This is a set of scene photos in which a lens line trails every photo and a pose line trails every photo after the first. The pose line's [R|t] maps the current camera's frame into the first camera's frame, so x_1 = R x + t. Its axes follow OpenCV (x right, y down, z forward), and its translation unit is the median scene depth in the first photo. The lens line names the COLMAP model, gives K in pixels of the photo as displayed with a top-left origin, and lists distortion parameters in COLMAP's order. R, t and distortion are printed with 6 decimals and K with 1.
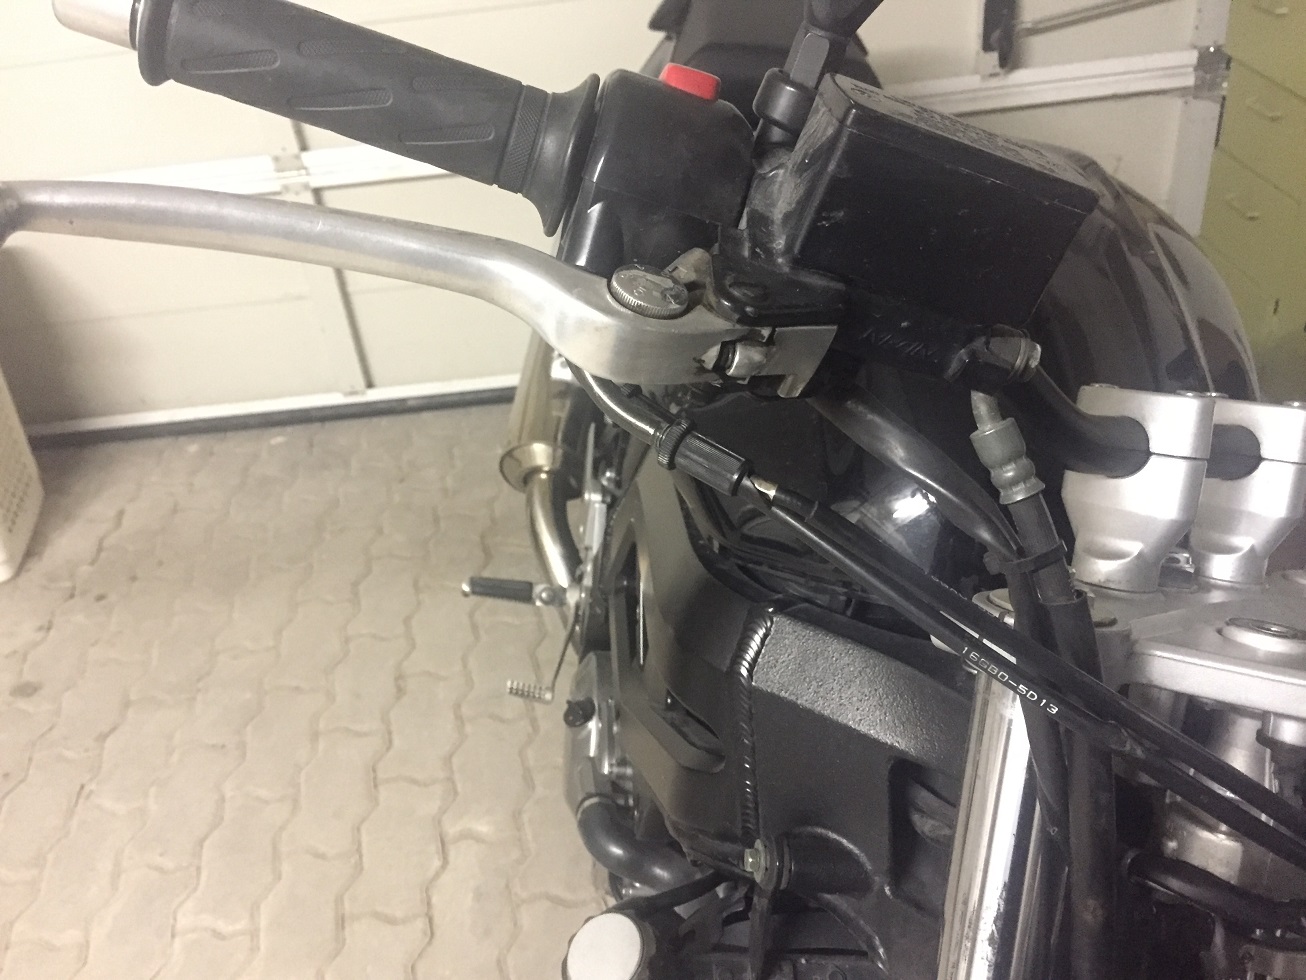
lens RADIAL K [[1105.2, 0, 649.8], [0, 1105.2, 488.1], [0, 0, 1]] dist [0.055684, 0.001738]
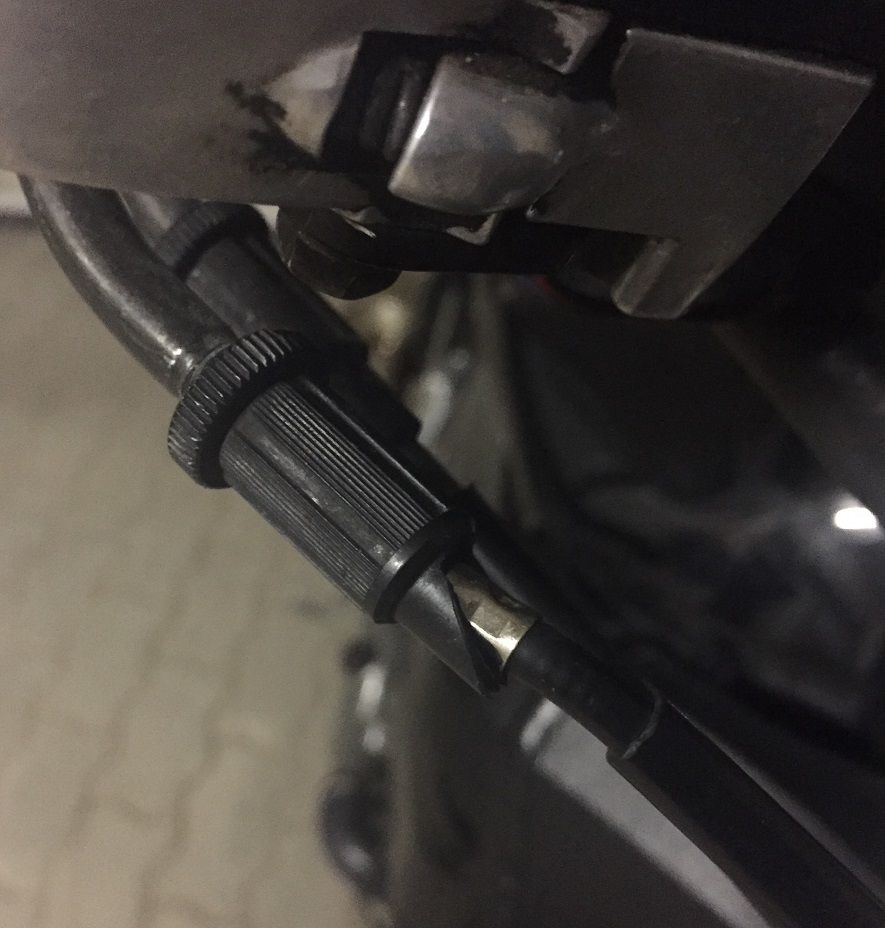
lens RADIAL K [[952.4, 0, 445.6], [0, 952.4, 467.8], [0, 0, 1]] dist [-0.014790, 0.000000]
pose [[0.974414, 0.186908, -0.124834, 0.116439], [-0.169085, 0.975500, 0.140746, -0.071364], [0.148082, -0.116037, 0.982144, 0.761276]]
